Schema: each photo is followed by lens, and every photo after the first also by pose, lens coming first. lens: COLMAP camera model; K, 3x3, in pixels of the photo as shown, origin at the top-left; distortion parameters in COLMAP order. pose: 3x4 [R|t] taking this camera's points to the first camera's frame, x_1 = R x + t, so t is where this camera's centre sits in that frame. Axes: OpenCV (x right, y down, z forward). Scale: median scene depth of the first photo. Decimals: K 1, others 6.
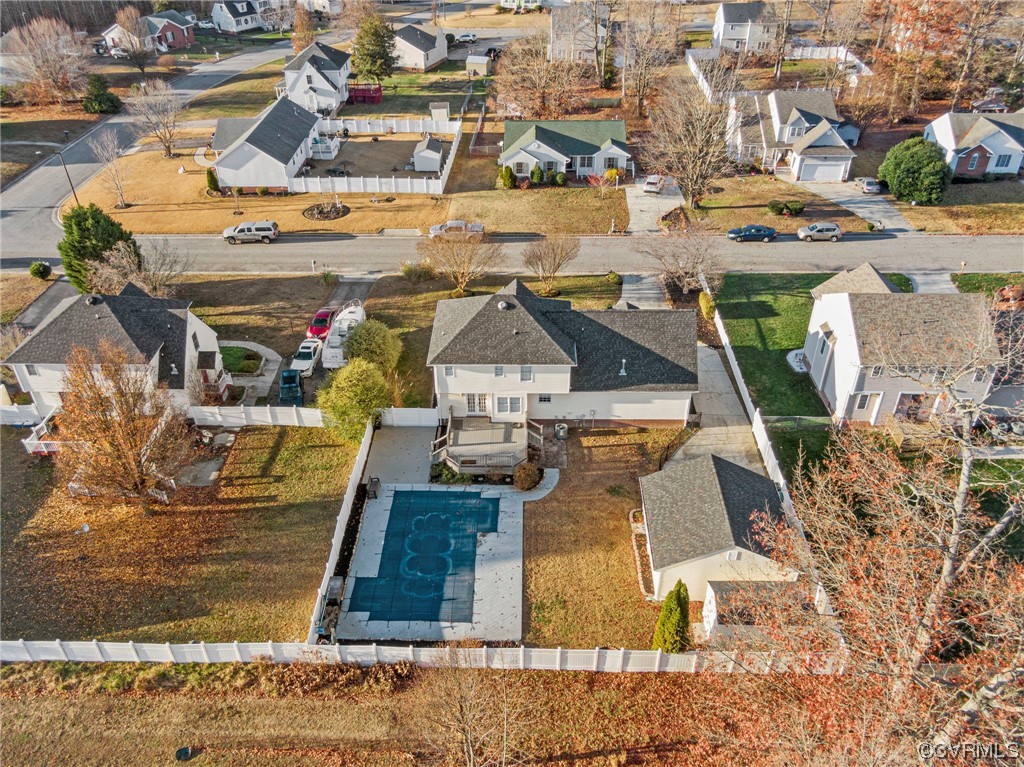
lens RADIAL K [[809.0, 0, 512.0], [0, 809.0, 383.5], [0, 0, 1]] dist [-0.001981, -0.001882]
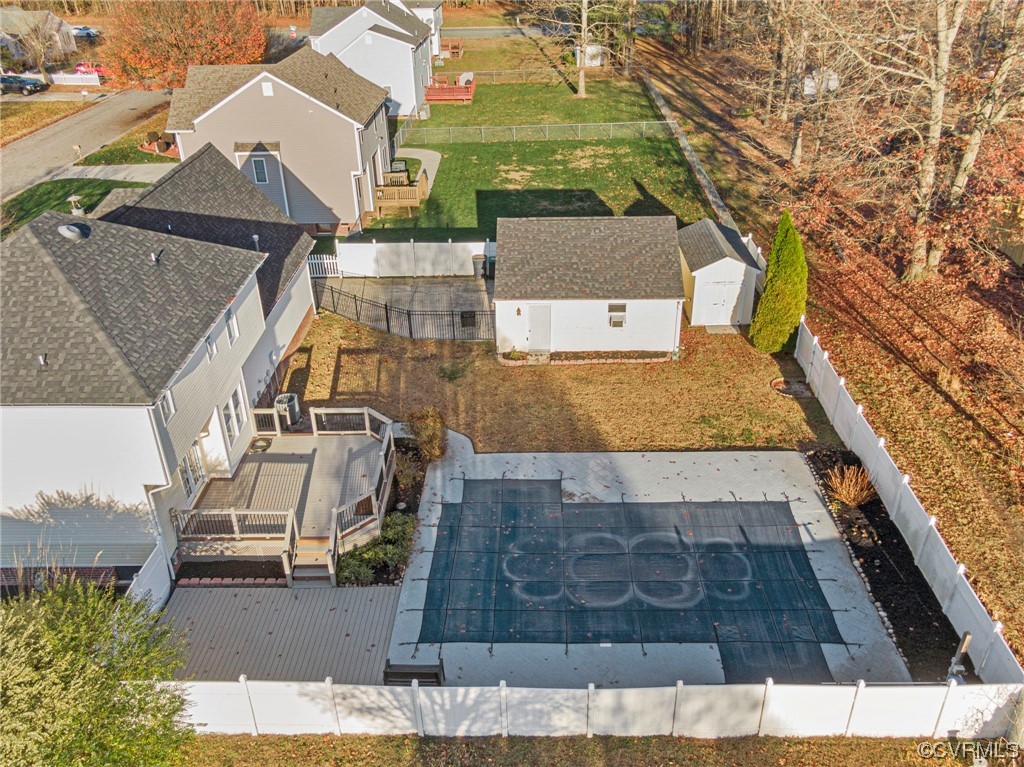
lens RADIAL K [[851.1, 0, 512.0], [0, 851.1, 383.5], [0, 0, 1]] dist [0.021585, -0.001151]
pose [[0.001477, -0.479505, 0.877538, -0.404455], [0.590909, 0.708363, 0.386069, -0.076184], [-0.806737, 0.517974, 0.284390, 0.728816]]
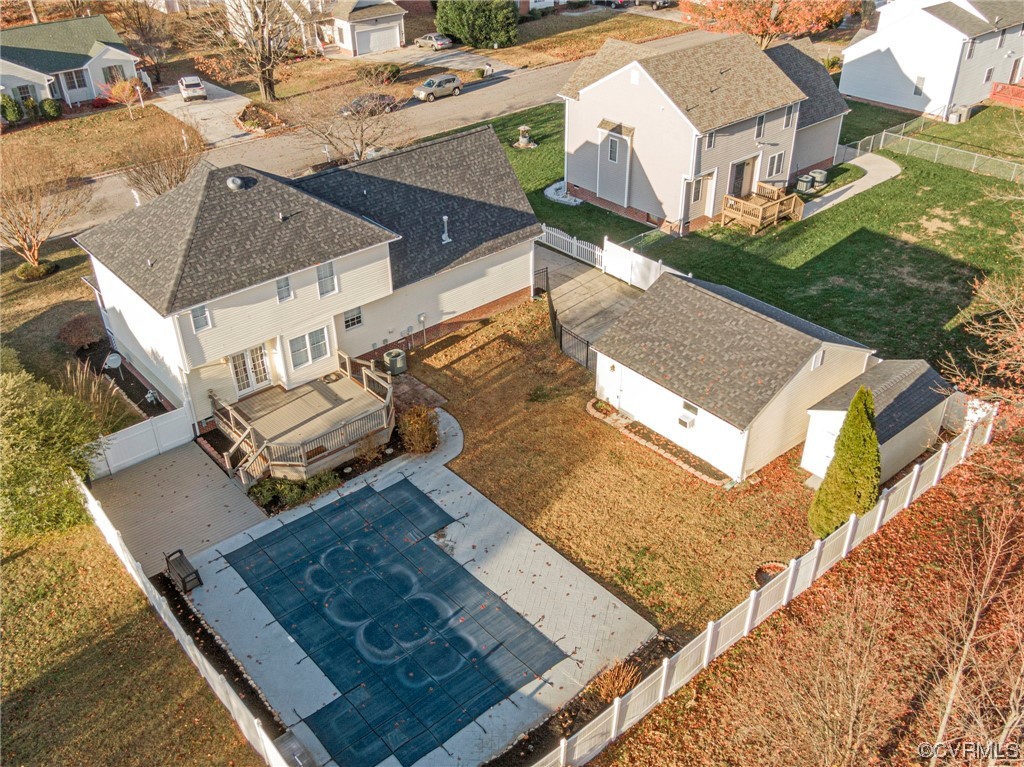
lens RADIAL K [[924.0, 0, 512.0], [0, 924.0, 383.5], [0, 0, 1]] dist [0.011163, 0.016723]
pose [[0.745357, -0.363455, 0.558876, -0.271708], [0.386604, 0.918611, 0.081799, 0.051501], [-0.543120, 0.155094, 0.825207, 0.378207]]
